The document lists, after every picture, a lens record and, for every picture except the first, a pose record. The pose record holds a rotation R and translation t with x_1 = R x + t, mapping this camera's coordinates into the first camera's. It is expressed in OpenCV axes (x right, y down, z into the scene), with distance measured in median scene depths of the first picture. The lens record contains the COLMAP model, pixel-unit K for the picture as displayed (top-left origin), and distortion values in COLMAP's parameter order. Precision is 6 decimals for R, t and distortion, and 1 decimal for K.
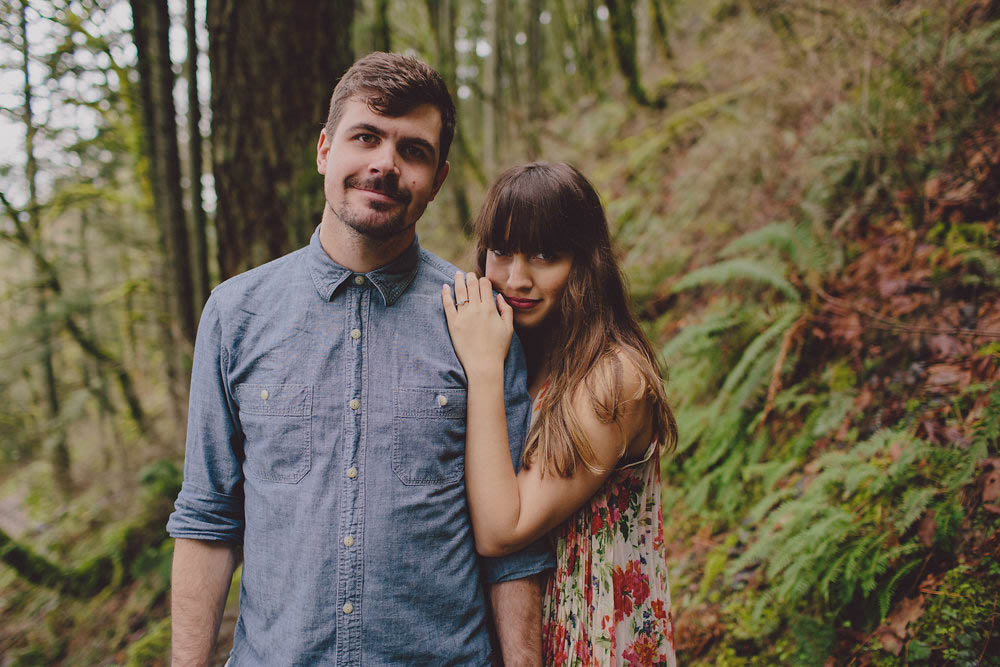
lens RADIAL K [[1093.2, 0, 457.8], [0, 1093.2, 333.7], [0, 0, 1]] dist [-0.122796, 0.184462]
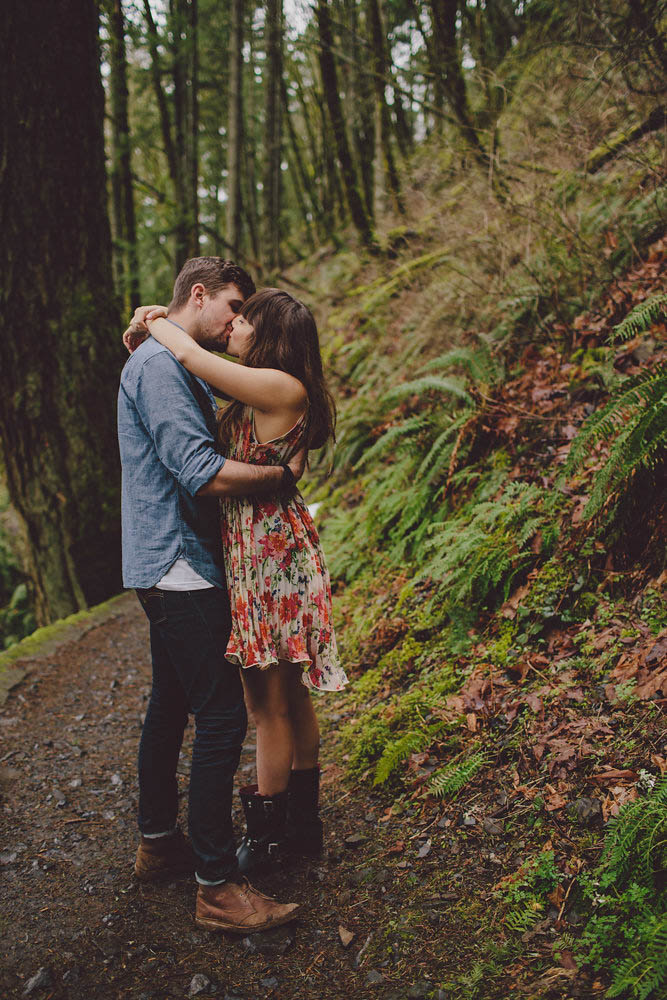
lens RADIAL K [[1093.2, 0, 333.5], [0, 1093.2, 500.0], [0, 0, 1]] dist [-0.122796, 0.184462]
pose [[0.992425, -0.011531, 0.122314, -0.018348], [0.009523, 0.999810, 0.016986, 0.062370], [-0.122486, -0.015693, 0.992346, -0.309483]]
